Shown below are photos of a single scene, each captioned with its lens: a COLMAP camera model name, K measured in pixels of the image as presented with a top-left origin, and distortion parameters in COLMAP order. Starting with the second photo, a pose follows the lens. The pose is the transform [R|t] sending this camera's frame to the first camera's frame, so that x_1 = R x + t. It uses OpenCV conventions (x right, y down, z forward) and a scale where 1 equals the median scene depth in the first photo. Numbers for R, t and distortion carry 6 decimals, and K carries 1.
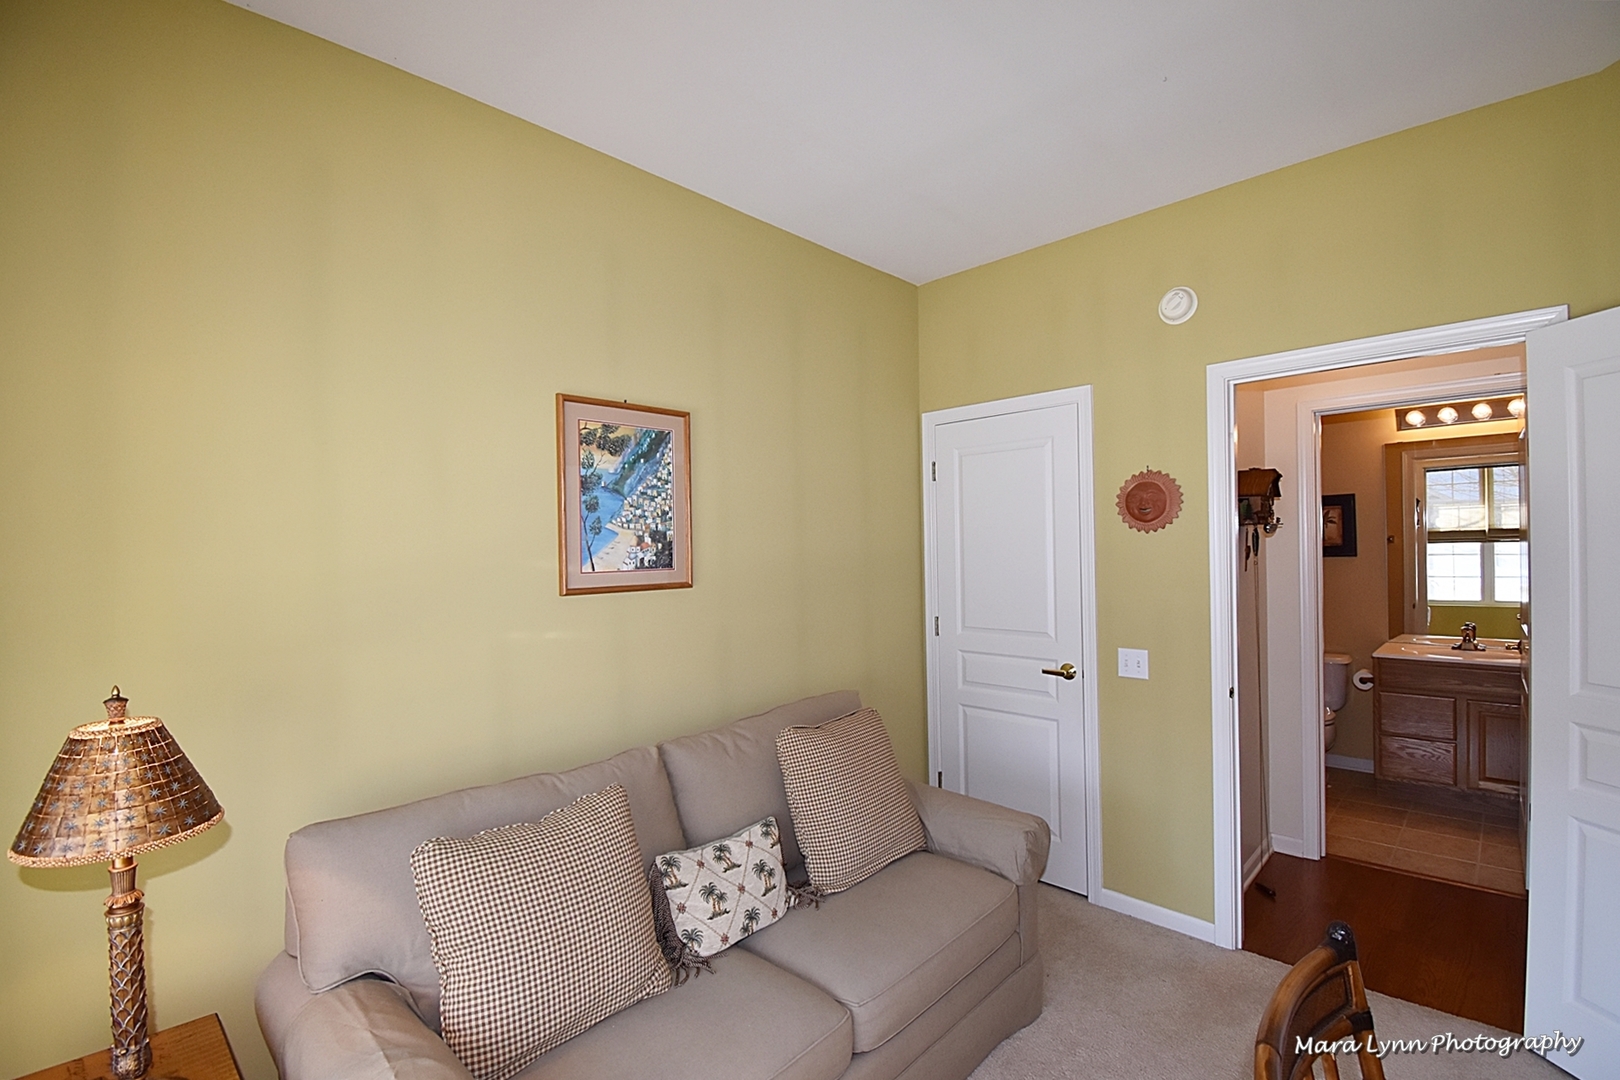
lens RADIAL K [[720.3, 0, 813.4], [0, 720.3, 544.4], [0, 0, 1]] dist [0.001940, -0.009035]
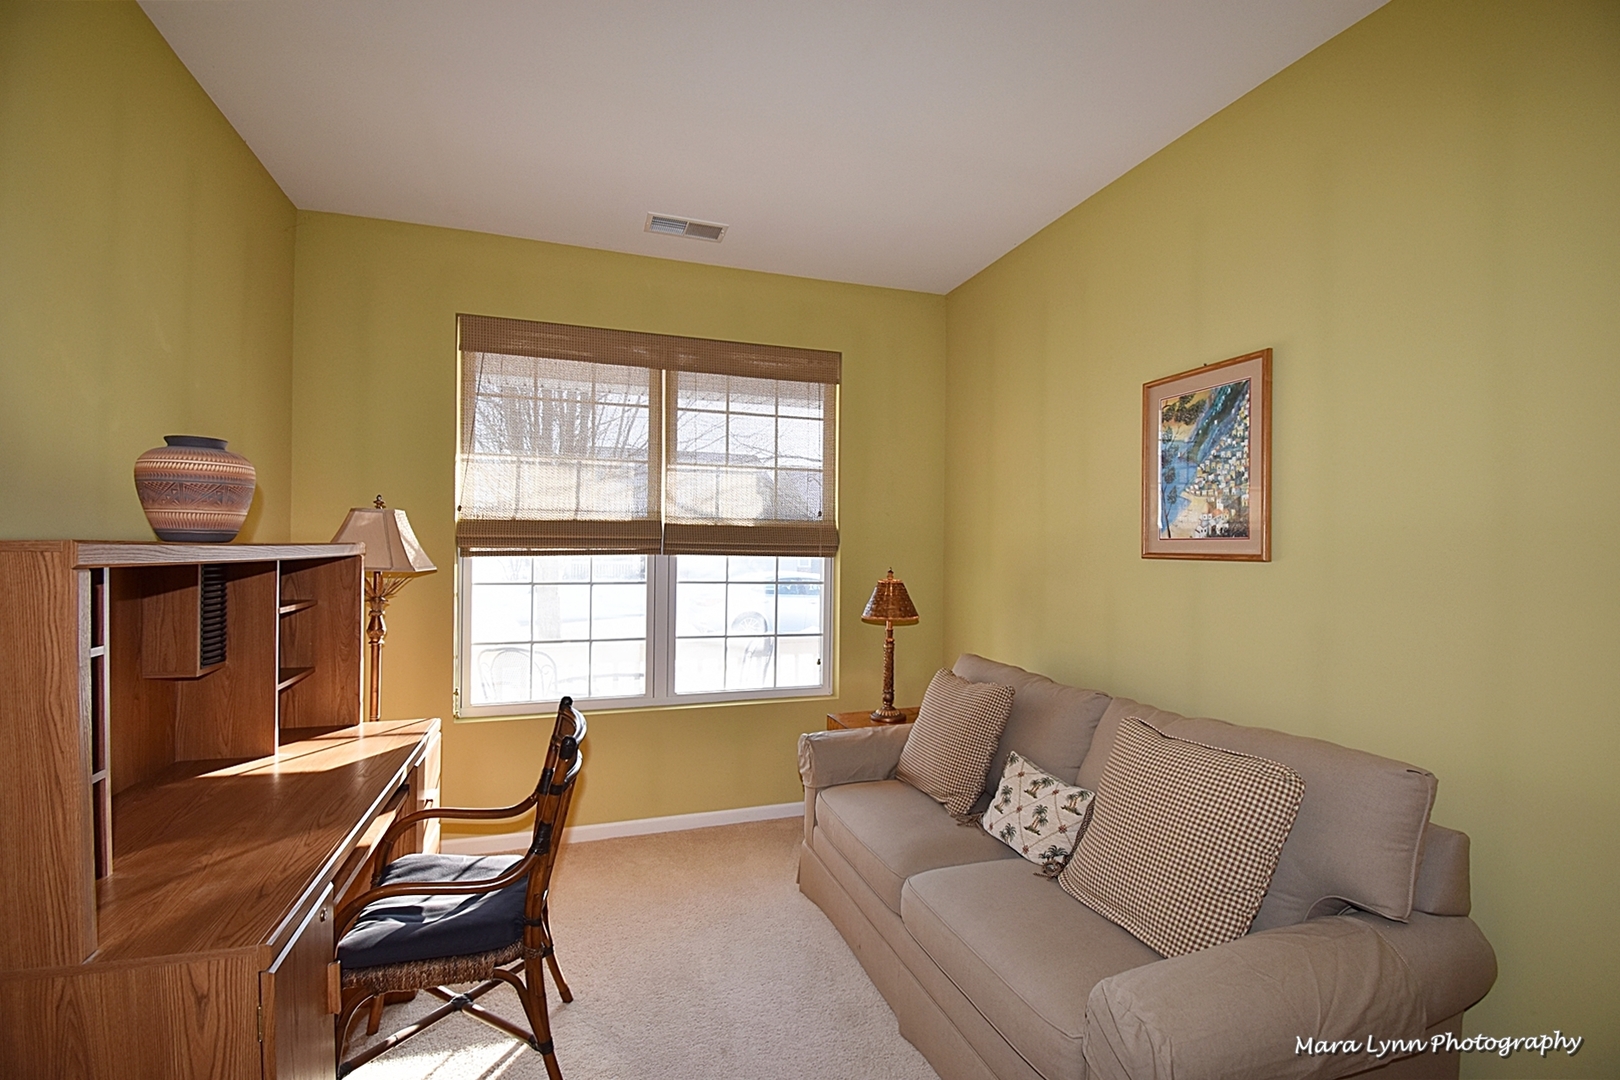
lens RADIAL K [[720.3, 0, 813.4], [0, 720.3, 540.9], [0, 0, 1]] dist [0.001940, -0.009035]
pose [[-0.484270, 0.005318, -0.874903, 0.839843], [-0.005055, 0.999948, 0.008876, 0.033021], [0.874904, 0.008721, -0.484217, 0.999400]]
